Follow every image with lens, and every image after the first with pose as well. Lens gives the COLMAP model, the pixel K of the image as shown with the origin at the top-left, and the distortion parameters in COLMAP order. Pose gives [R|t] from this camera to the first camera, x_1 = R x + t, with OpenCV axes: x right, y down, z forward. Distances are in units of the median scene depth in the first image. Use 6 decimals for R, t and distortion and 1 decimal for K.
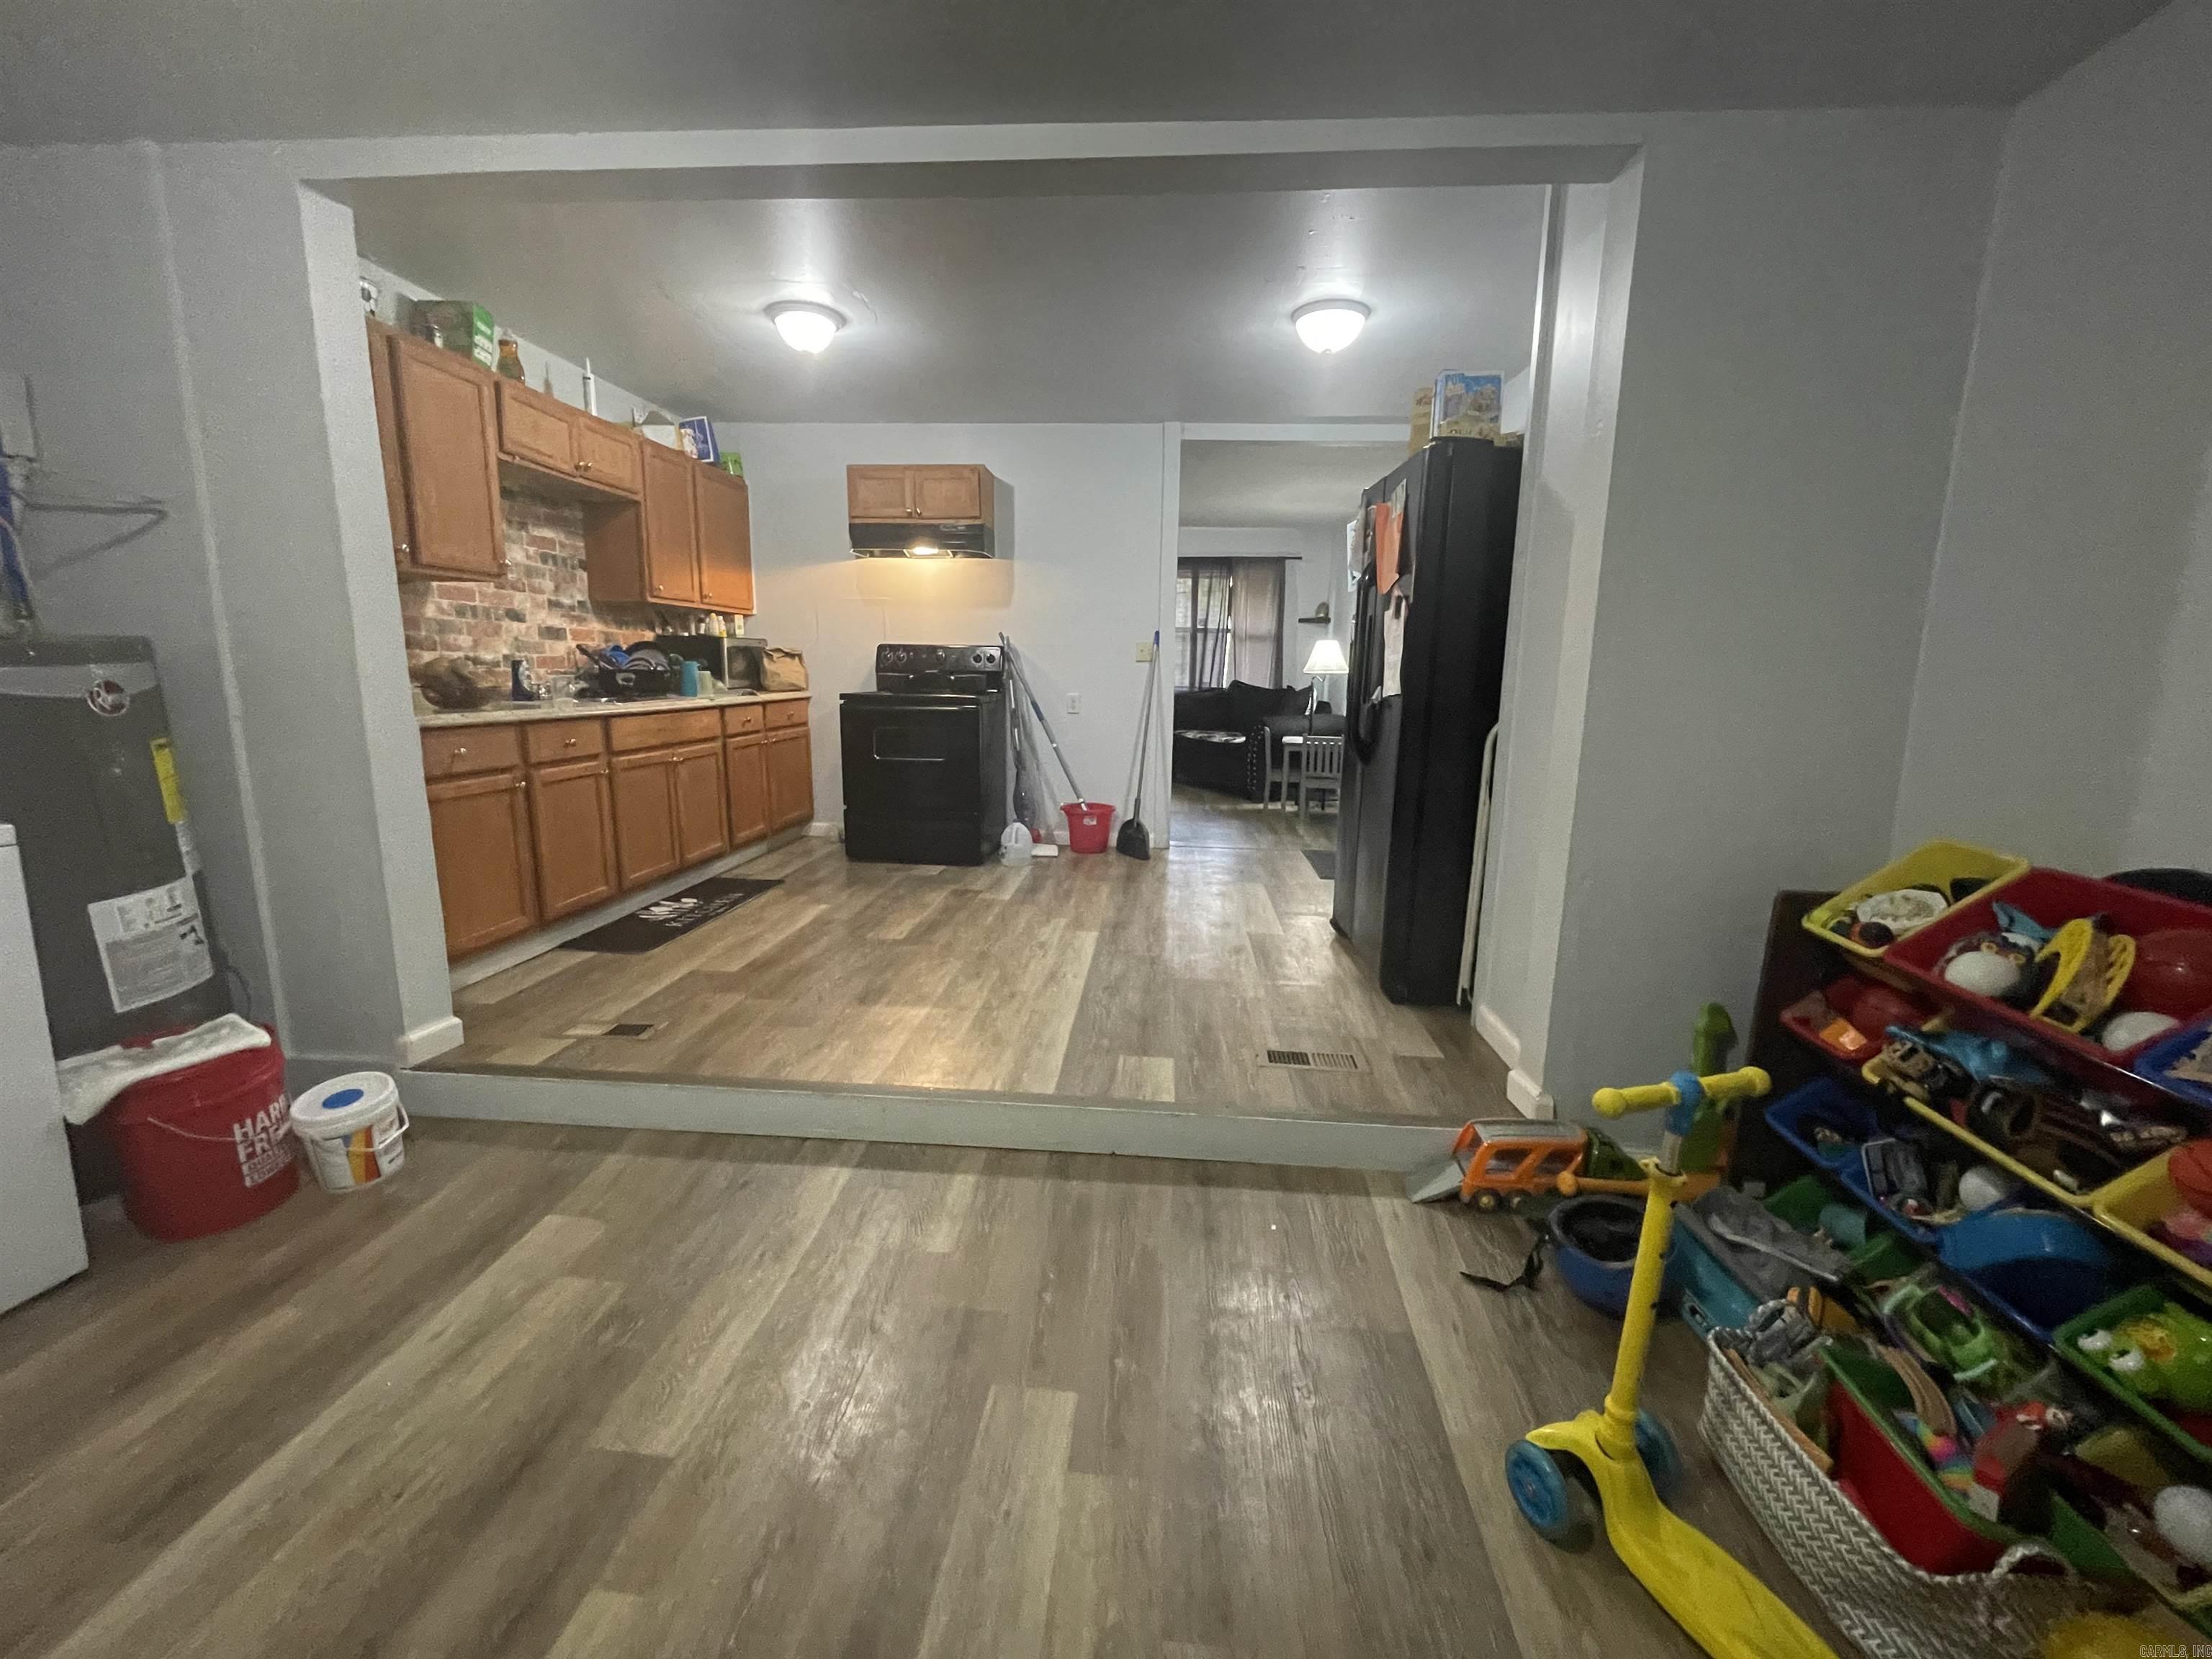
lens RADIAL K [[896.8, 0, 1101.8], [0, 896.8, 830.9], [0, 0, 1]] dist [-0.001828, -0.000297]
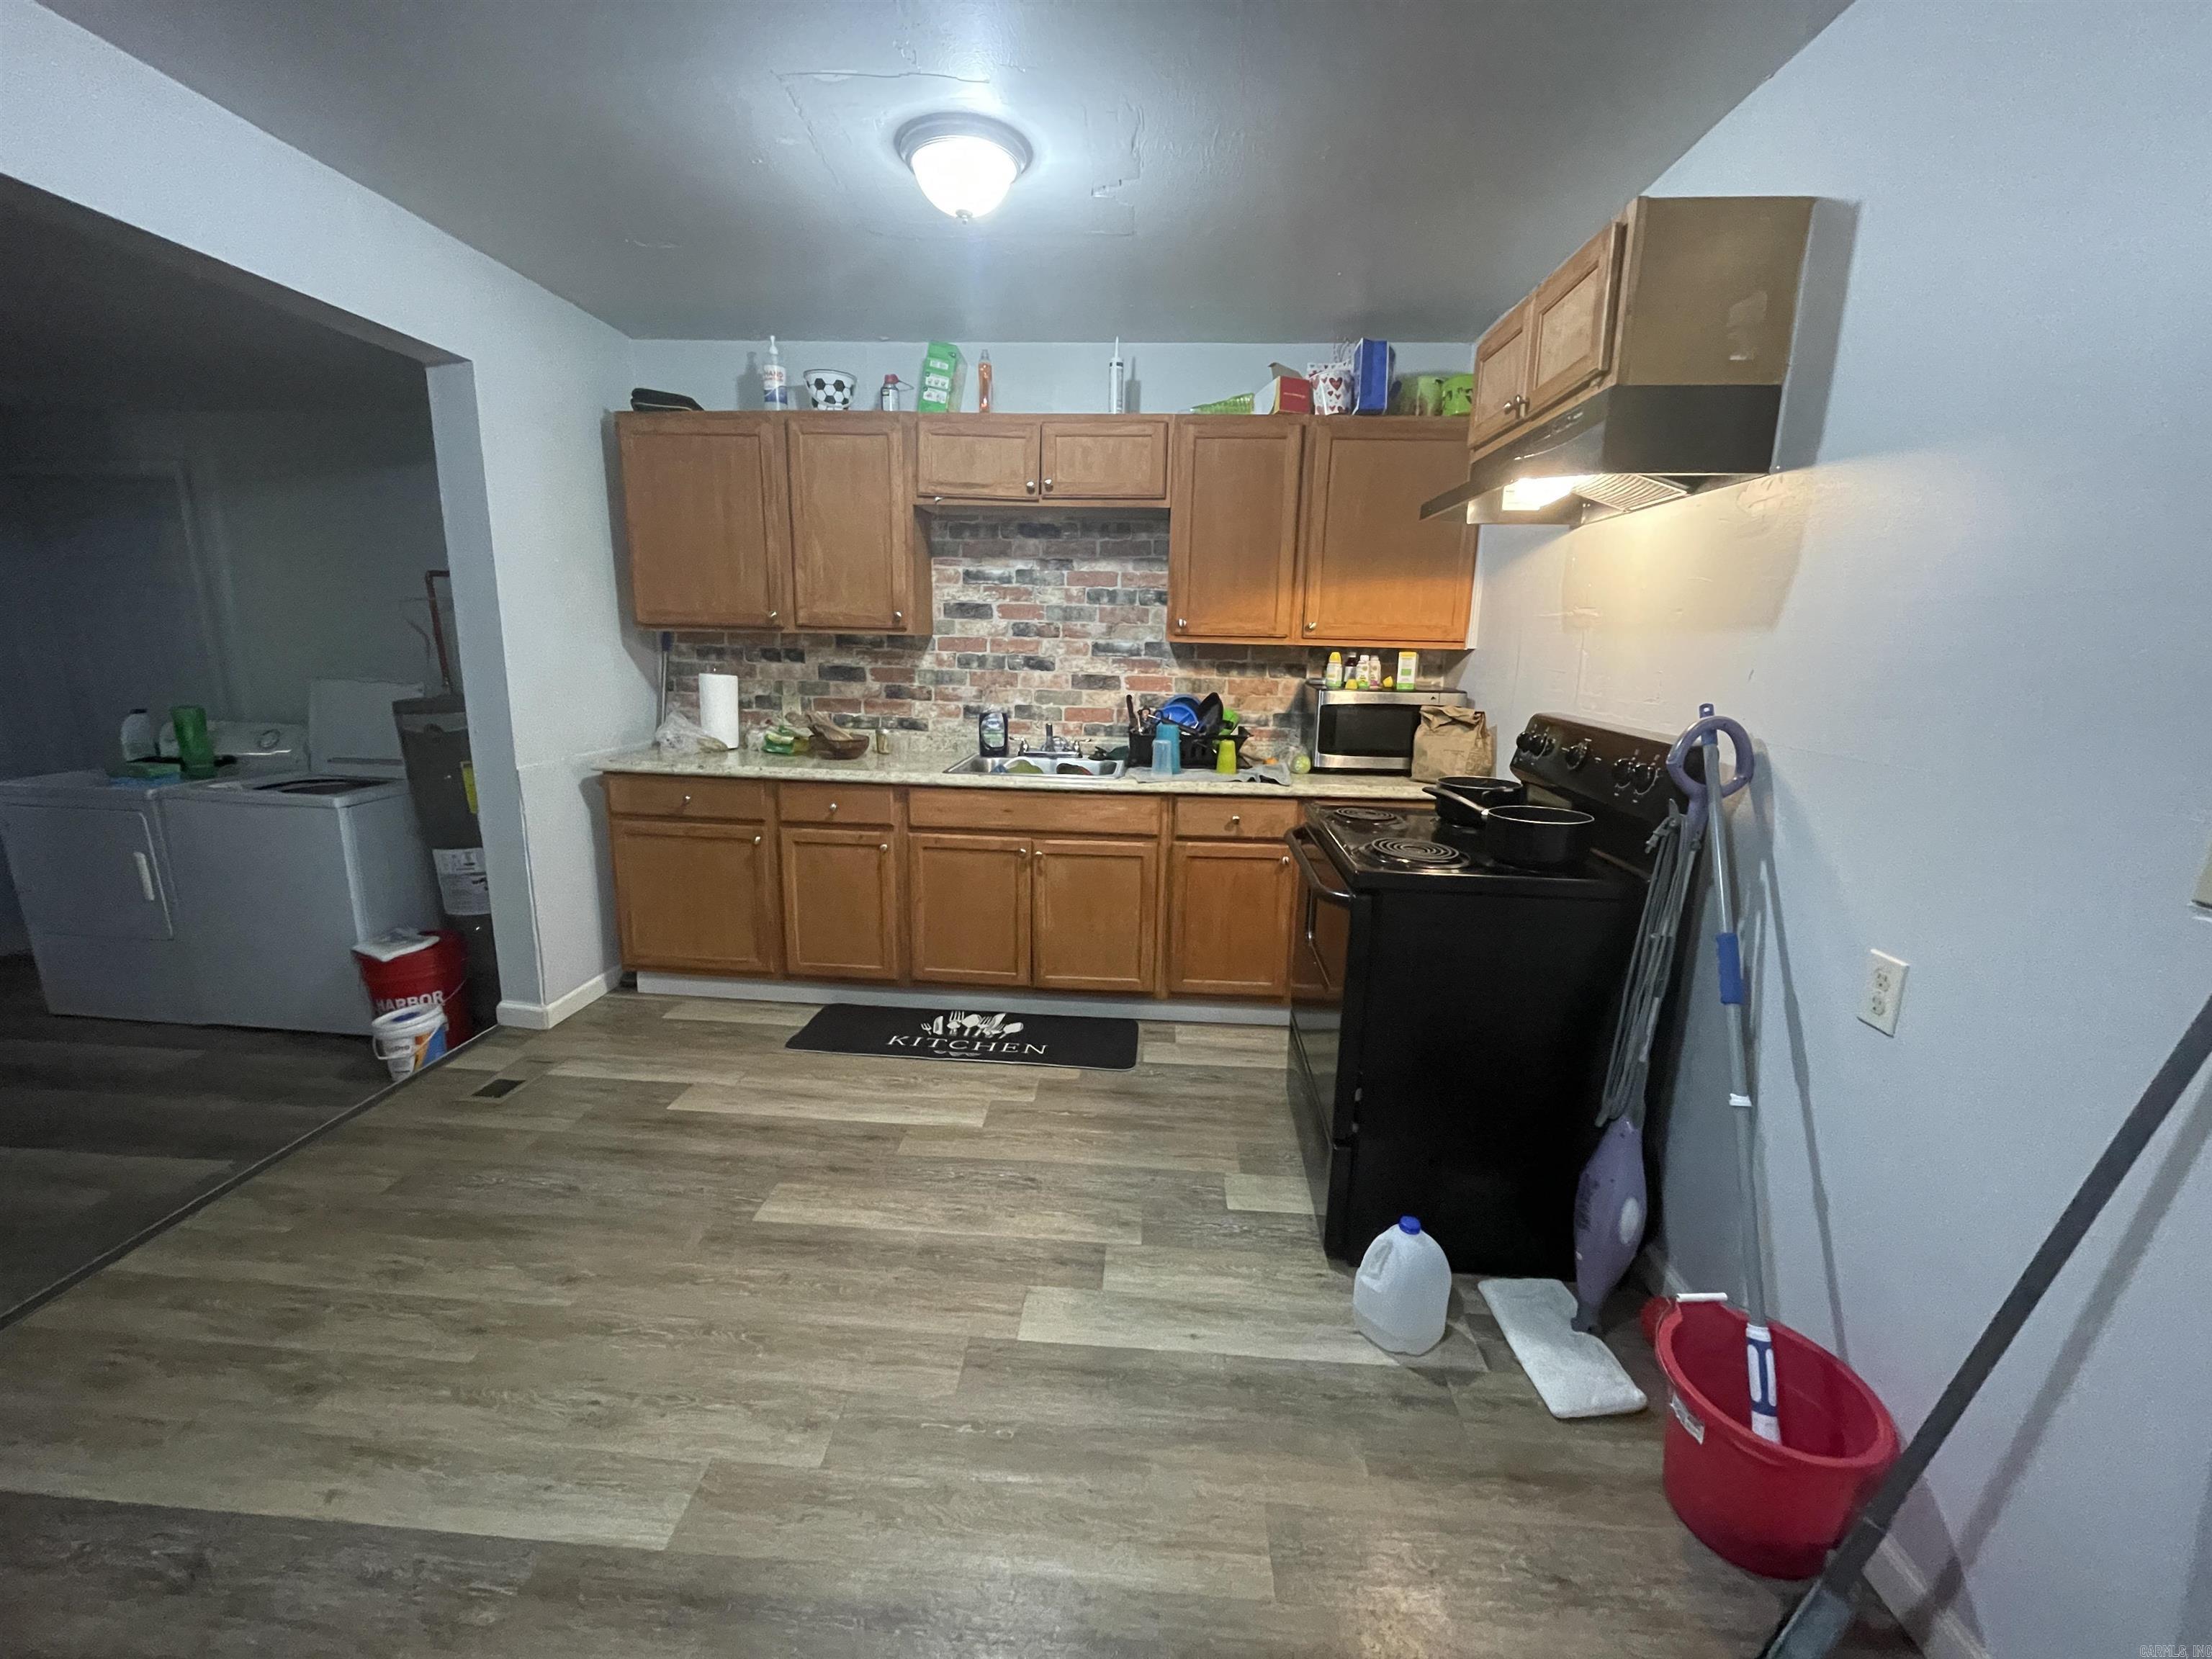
lens RADIAL K [[896.8, 0, 1101.8], [0, 896.8, 830.9], [0, 0, 1]] dist [-0.001828, -0.000297]
pose [[0.014721, 0.195335, -0.980626, 0.286660], [-0.201274, 0.961236, 0.188451, -0.263054], [0.979424, 0.194600, 0.053466, 1.052035]]
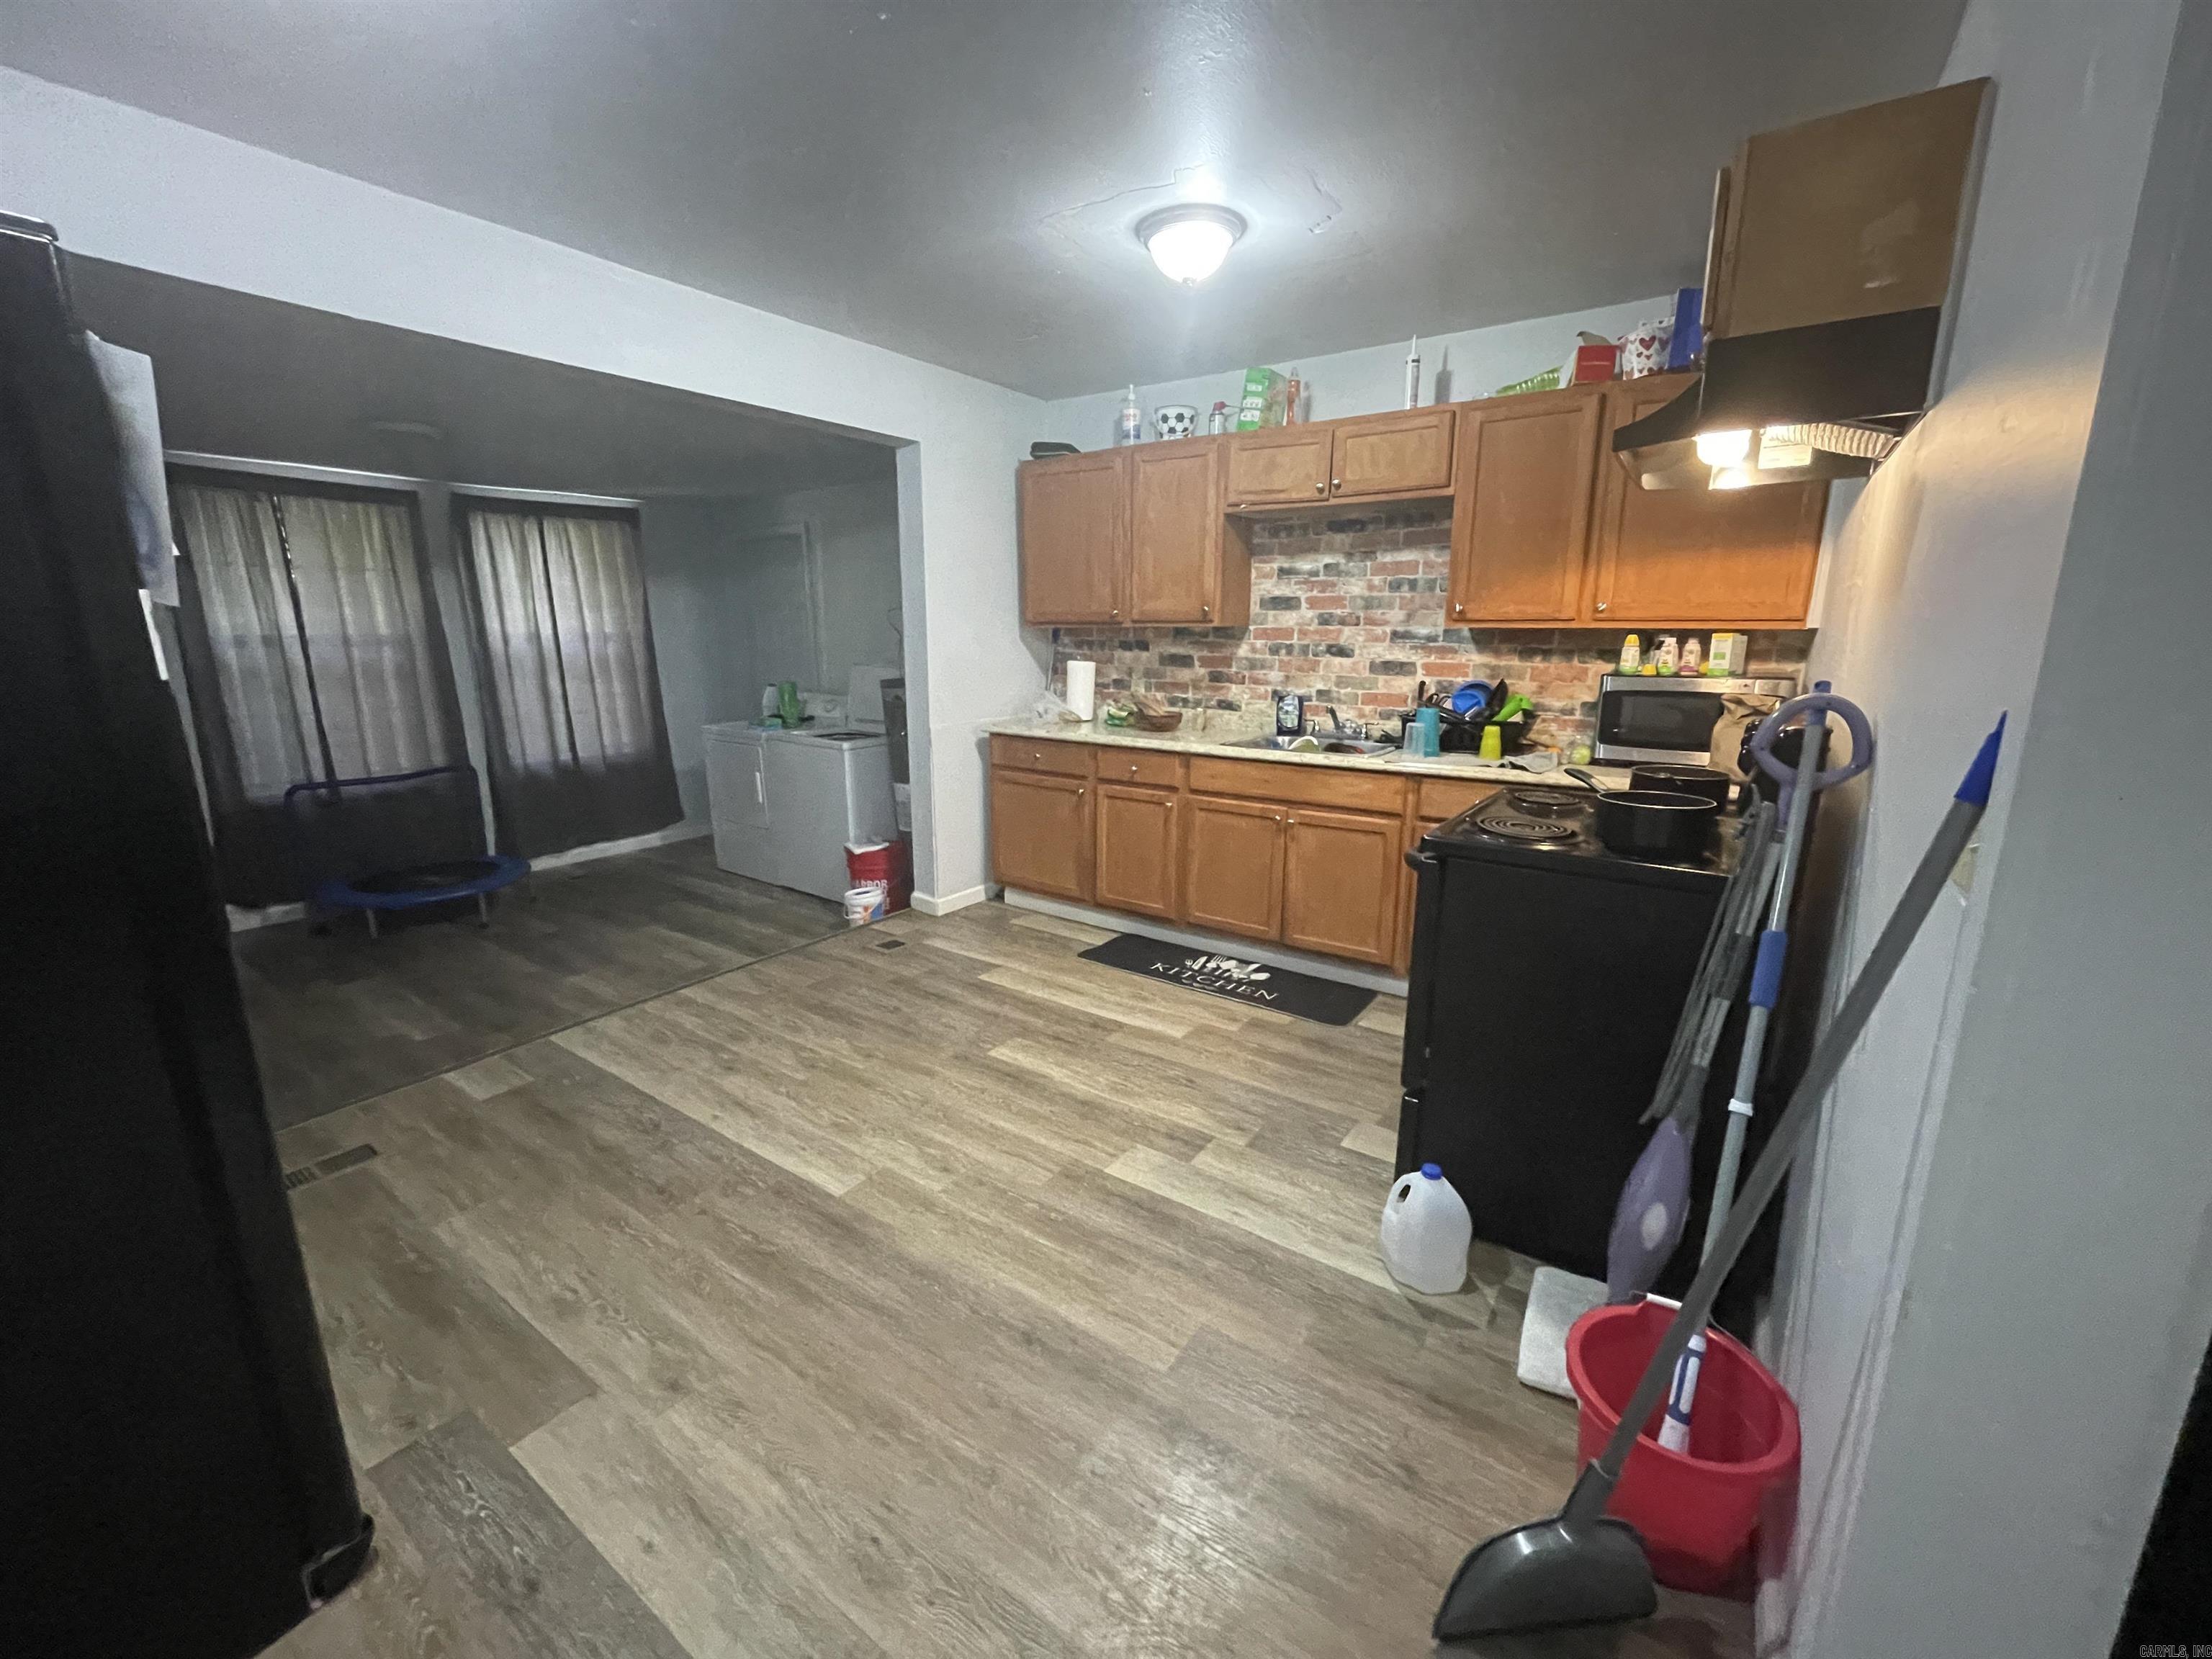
lens RADIAL K [[896.8, 0, 1101.8], [0, 896.8, 830.9], [0, 0, 1]] dist [-0.001828, -0.000297]
pose [[-0.506391, 0.174344, -0.844495, 0.346825], [-0.164858, 0.941709, 0.293269, -0.301187], [0.846398, 0.287731, -0.448130, 1.282777]]
